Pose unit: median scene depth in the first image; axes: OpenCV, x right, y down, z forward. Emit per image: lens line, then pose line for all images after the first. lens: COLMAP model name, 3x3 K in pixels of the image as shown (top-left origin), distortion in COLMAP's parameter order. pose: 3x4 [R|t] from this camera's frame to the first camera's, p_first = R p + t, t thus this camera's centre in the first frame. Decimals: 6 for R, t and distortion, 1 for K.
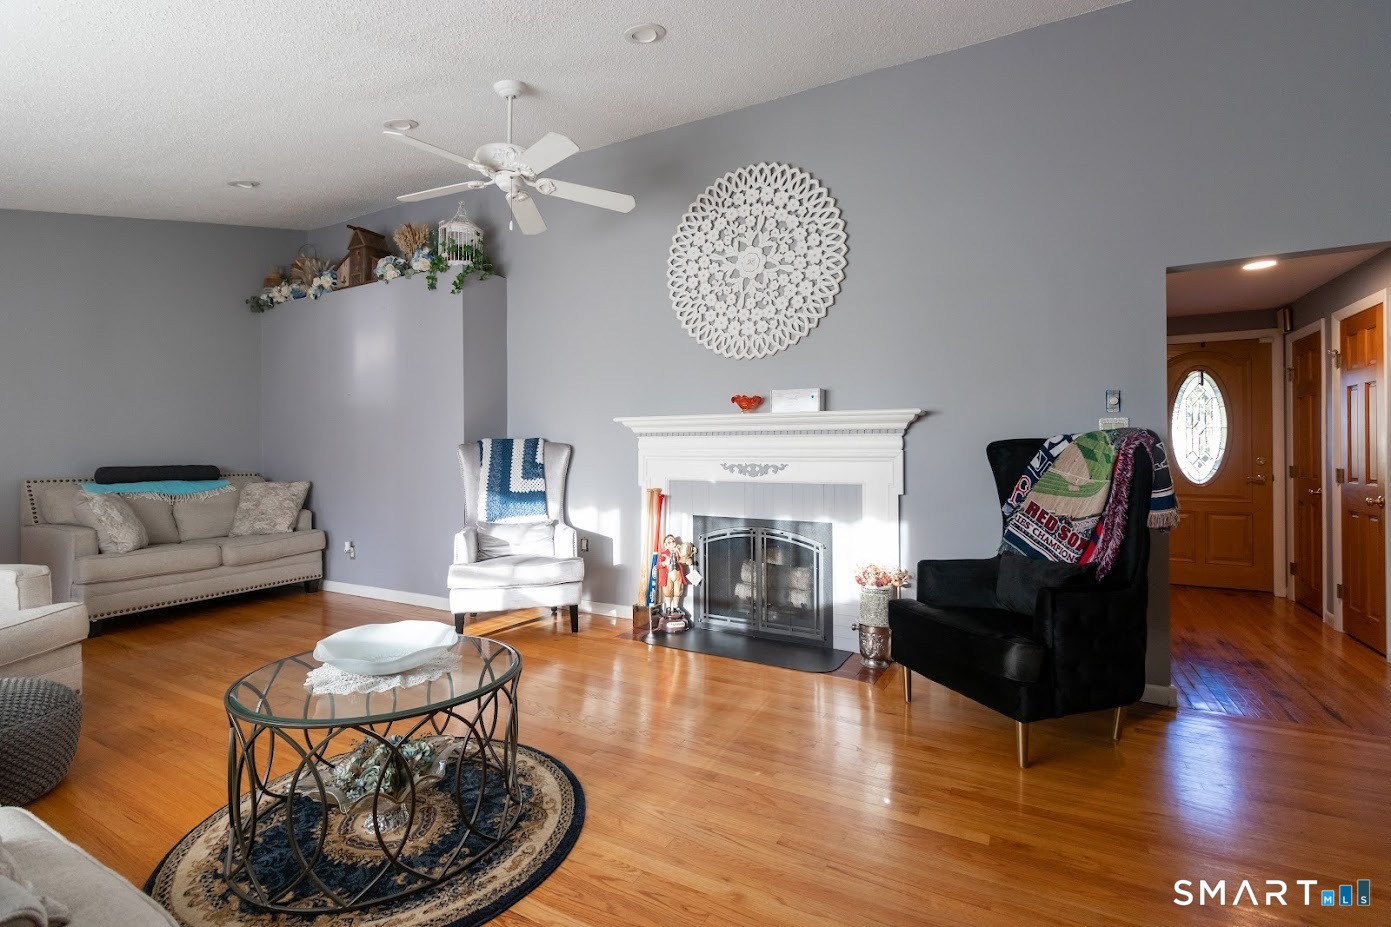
lens RADIAL K [[640.9, 0, 685.0], [0, 640.9, 444.0], [0, 0, 1]] dist [0.003203, -0.000225]
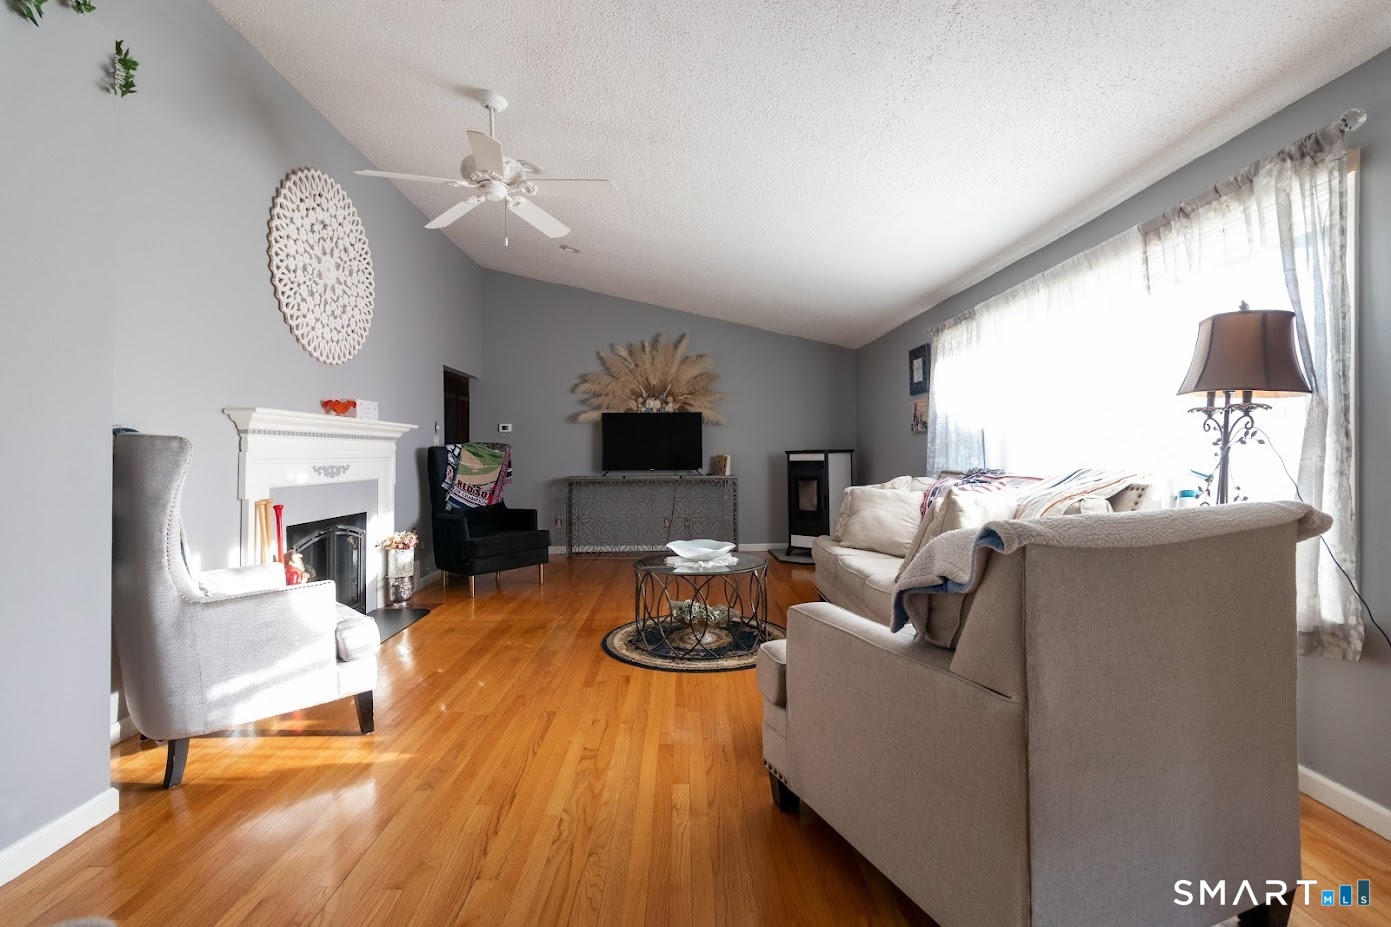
lens RADIAL K [[640.9, 0, 685.0], [0, 640.9, 444.0], [0, 0, 1]] dist [0.003203, -0.000225]
pose [[-0.494852, 0.019546, 0.868757, -1.077603], [0.002838, 0.999778, -0.020877, 0.019469], [-0.868973, -0.007866, -0.494798, 1.013514]]
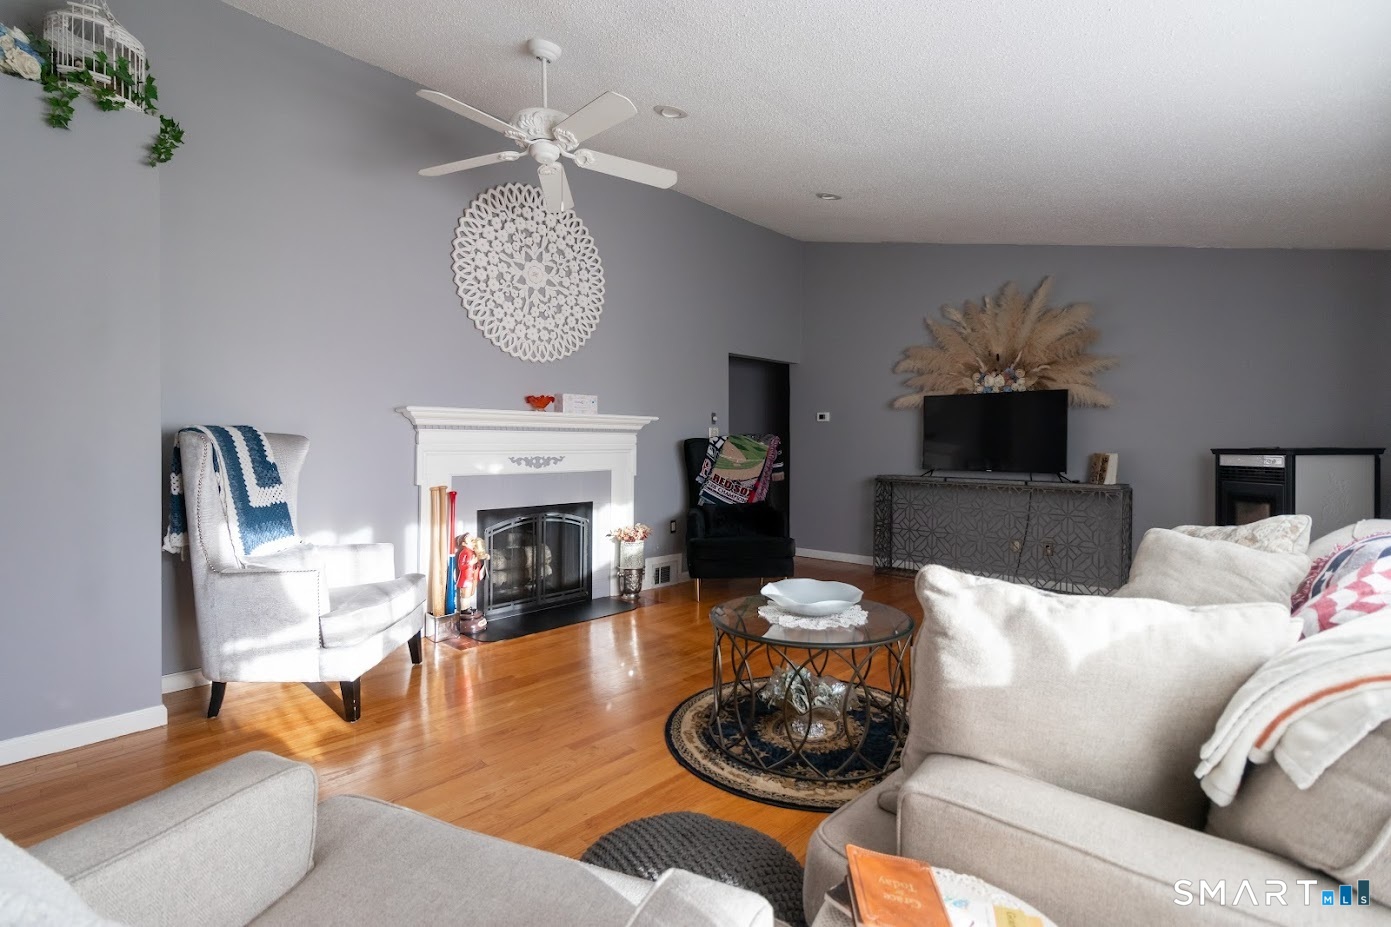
lens RADIAL K [[640.9, 0, 685.0], [0, 640.9, 444.0], [0, 0, 1]] dist [0.003203, -0.000225]
pose [[0.261558, 0.001070, 0.965187, -0.901329], [-0.012567, 0.999918, 0.002297, 0.003073], [-0.965106, -0.012730, 0.261550, 0.459036]]
